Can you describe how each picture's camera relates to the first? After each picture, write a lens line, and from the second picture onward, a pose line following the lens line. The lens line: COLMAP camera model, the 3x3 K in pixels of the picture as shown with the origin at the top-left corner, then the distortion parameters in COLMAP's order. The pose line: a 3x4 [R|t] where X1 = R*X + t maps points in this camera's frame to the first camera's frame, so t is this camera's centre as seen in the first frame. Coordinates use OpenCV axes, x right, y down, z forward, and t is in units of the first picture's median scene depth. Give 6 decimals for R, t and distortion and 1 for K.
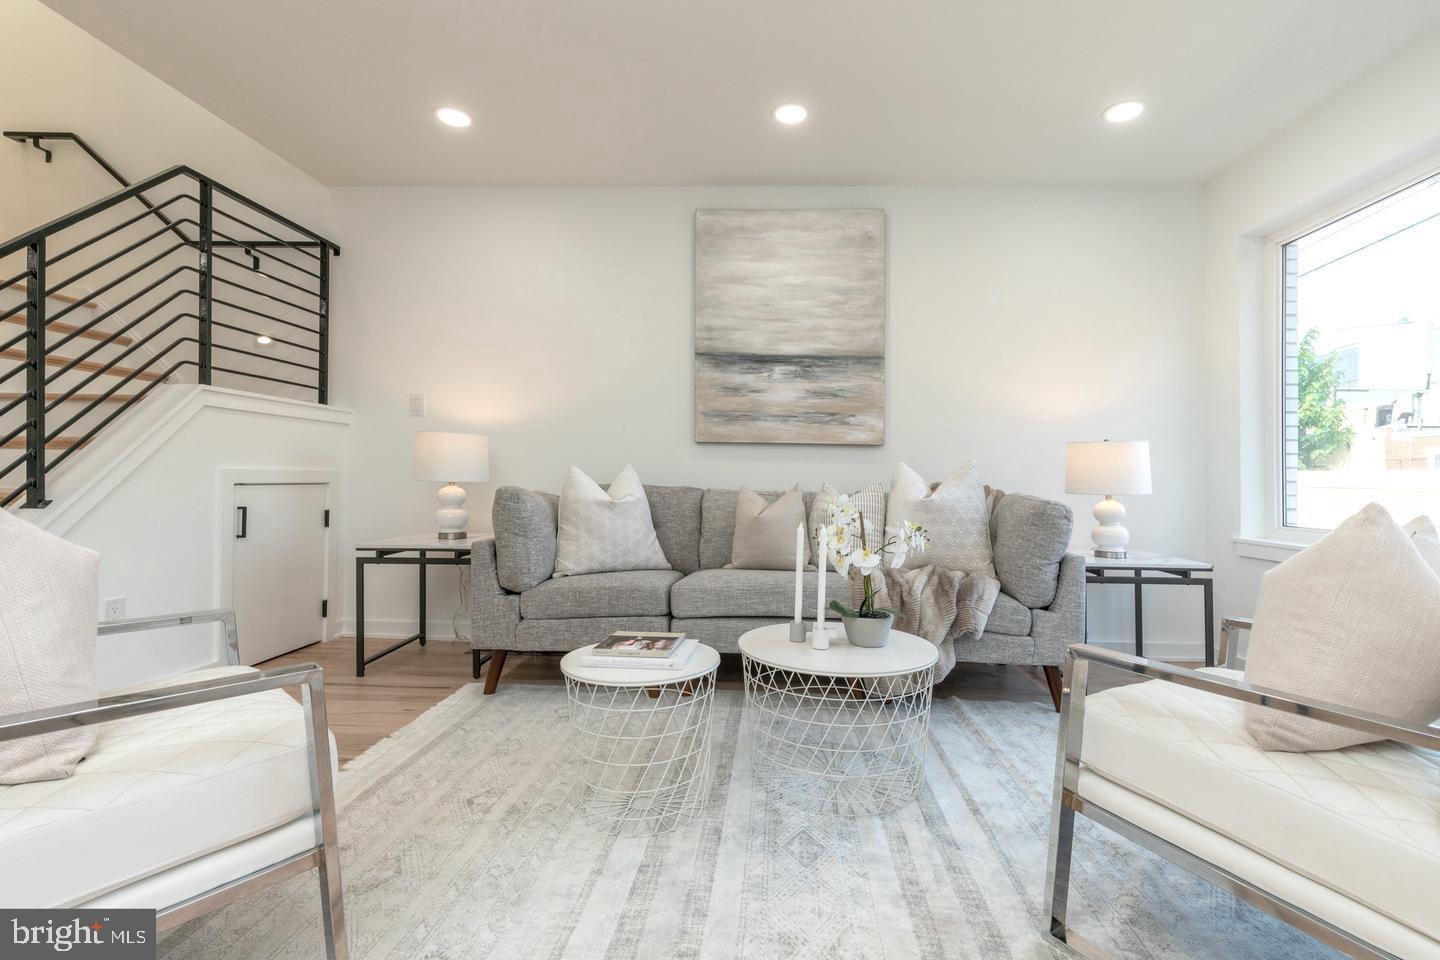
lens RADIAL K [[660.1, 0, 720.3], [0, 660.1, 477.1], [0, 0, 1]] dist [0.001866, 0.000735]
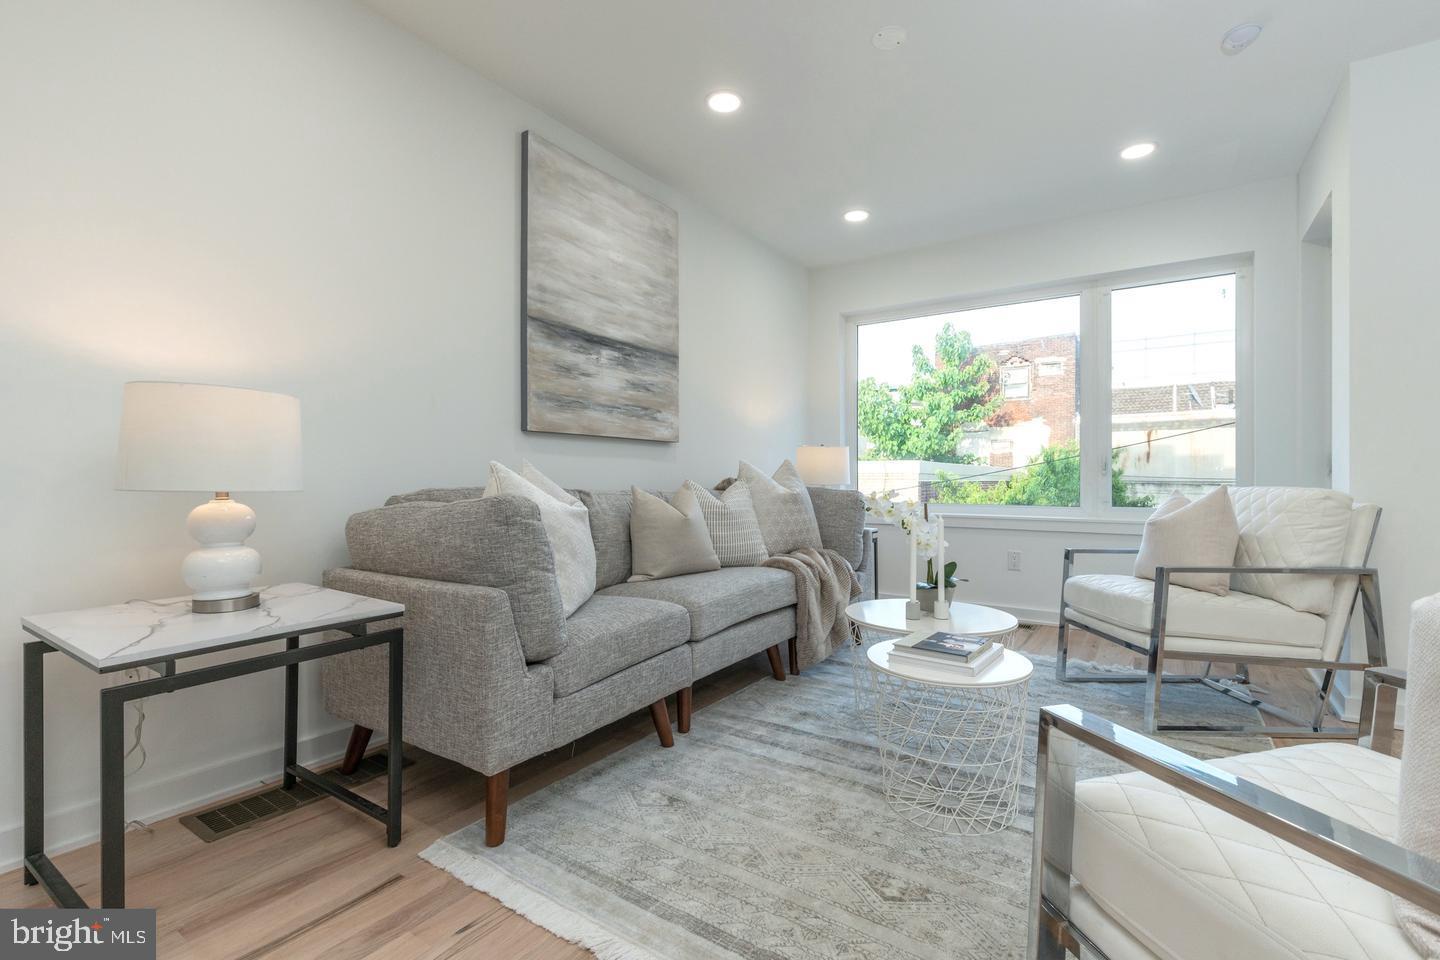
lens RADIAL K [[660.1, 0, 720.3], [0, 660.1, 477.1], [0, 0, 1]] dist [0.001866, 0.000735]
pose [[0.509191, -0.014600, 0.860530, -0.602961], [0.000996, 0.999865, 0.016375, -0.010680], [-0.860653, -0.007480, 0.509137, 0.413155]]
